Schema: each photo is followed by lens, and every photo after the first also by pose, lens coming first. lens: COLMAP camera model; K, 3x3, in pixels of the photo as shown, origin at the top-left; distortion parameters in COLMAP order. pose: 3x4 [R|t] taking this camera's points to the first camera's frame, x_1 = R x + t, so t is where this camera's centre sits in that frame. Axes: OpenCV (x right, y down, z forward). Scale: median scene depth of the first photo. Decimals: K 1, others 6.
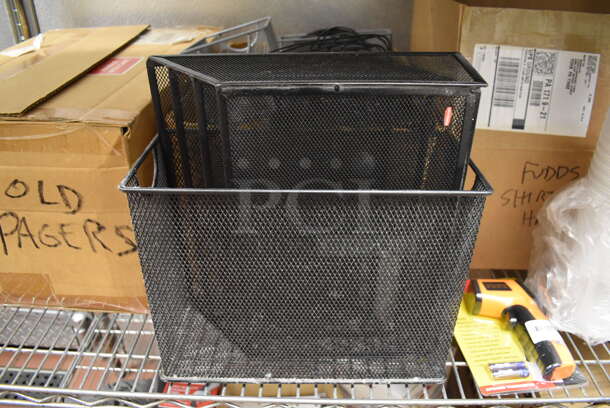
lens RADIAL K [[479.6, 0, 305.7], [0, 479.6, 205.2], [0, 0, 1]] dist [-0.085285, -0.005299]
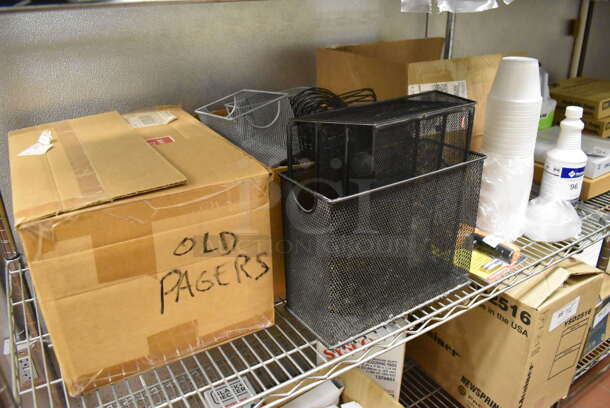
lens RADIAL K [[476.7, 0, 301.0], [0, 476.7, 200.9], [0, 0, 1]] dist [-0.071026, -0.002407]
pose [[0.839699, -0.244923, 0.484684, -0.865542], [0.301815, 0.952459, -0.041582, -0.005359], [-0.451457, 0.181201, 0.873700, -0.208277]]
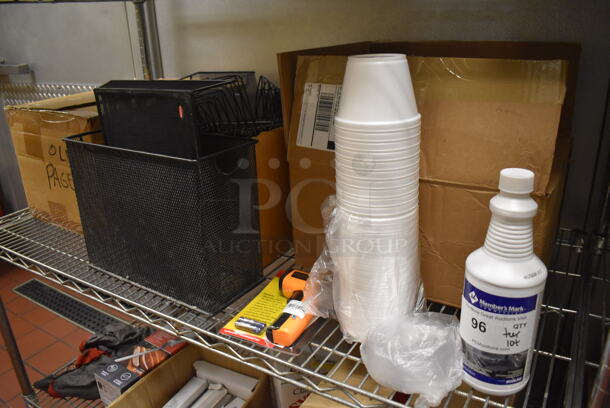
lens RADIAL K [[479.6, 0, 305.1], [0, 479.6, 204.1], [0, 0, 1]] dist [-0.085285, -0.005299]
pose [[0.866166, 0.147024, -0.477641, 1.061423], [-0.226408, 0.967482, -0.112771, 0.141910], [0.445529, 0.205820, 0.871288, -0.106062]]
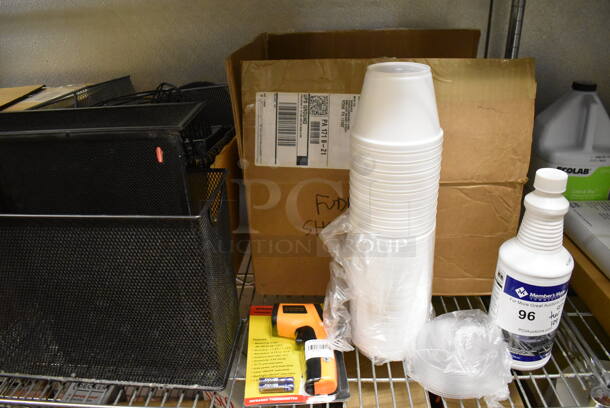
lens RADIAL K [[479.6, 0, 307.3], [0, 479.6, 203.1], [0, 0, 1]] dist [-0.085285, -0.005299]
pose [[0.999518, -0.021062, -0.022821, 0.509424], [0.018668, 0.994765, -0.100474, 0.043920], [0.024818, 0.099999, 0.994678, -0.125128]]
